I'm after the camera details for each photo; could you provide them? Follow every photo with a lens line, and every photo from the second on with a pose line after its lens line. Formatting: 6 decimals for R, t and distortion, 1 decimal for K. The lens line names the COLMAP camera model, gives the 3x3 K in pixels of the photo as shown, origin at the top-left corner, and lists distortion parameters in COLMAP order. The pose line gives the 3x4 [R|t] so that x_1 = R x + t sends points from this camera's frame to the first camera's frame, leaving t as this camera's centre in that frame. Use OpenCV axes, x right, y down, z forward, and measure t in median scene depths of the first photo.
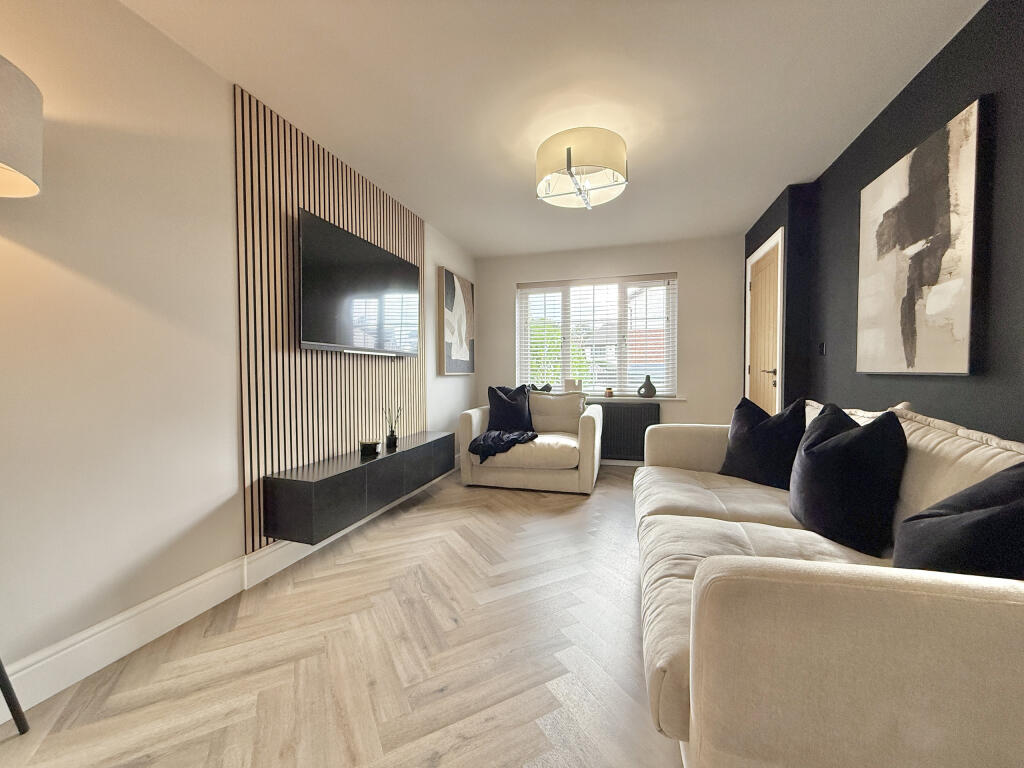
lens RADIAL K [[406.4, 0, 509.7], [0, 406.4, 385.4], [0, 0, 1]] dist [0.000159, -0.000227]
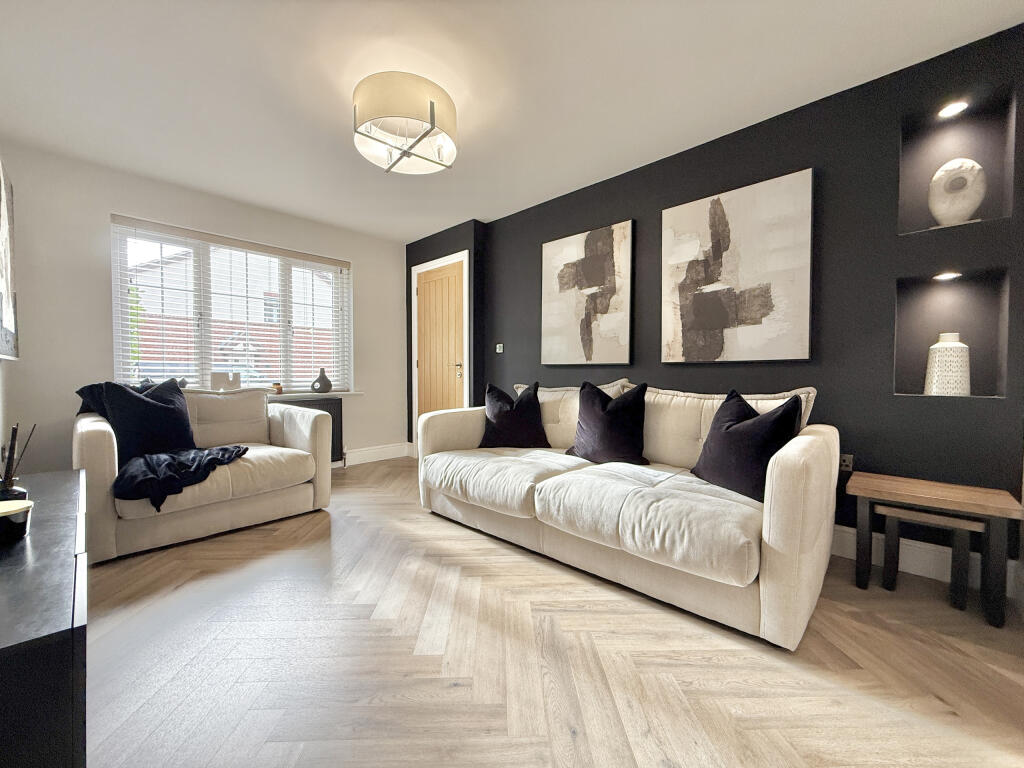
lens RADIAL K [[406.4, 0, 509.7], [0, 406.4, 385.4], [0, 0, 1]] dist [0.000159, -0.000227]
pose [[0.455097, -0.019709, 0.890224, -0.484575], [0.023532, 0.999672, 0.010103, 0.024299], [-0.890131, 0.016351, 0.455412, 0.381614]]
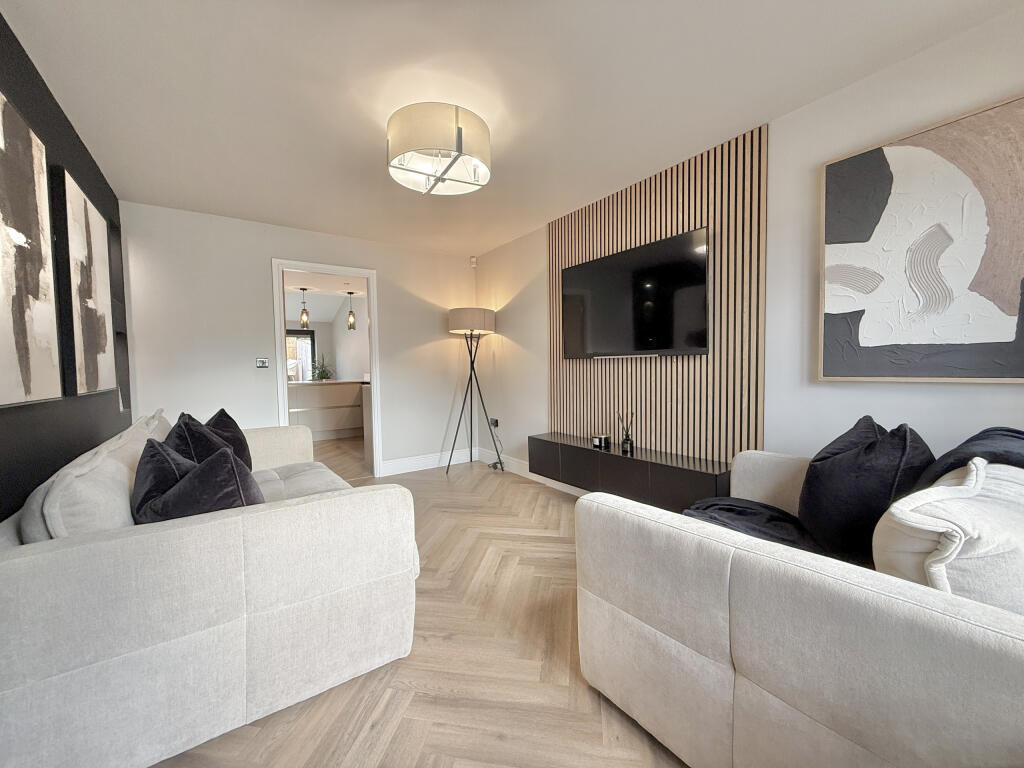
lens RADIAL K [[406.4, 0, 509.7], [0, 406.4, 385.4], [0, 0, 1]] dist [0.000159, -0.000227]
pose [[-0.624432, 0.050075, -0.779473, 0.737776], [-0.002004, 0.997837, 0.065709, -0.081446], [0.781077, 0.042593, -0.622981, 1.578265]]
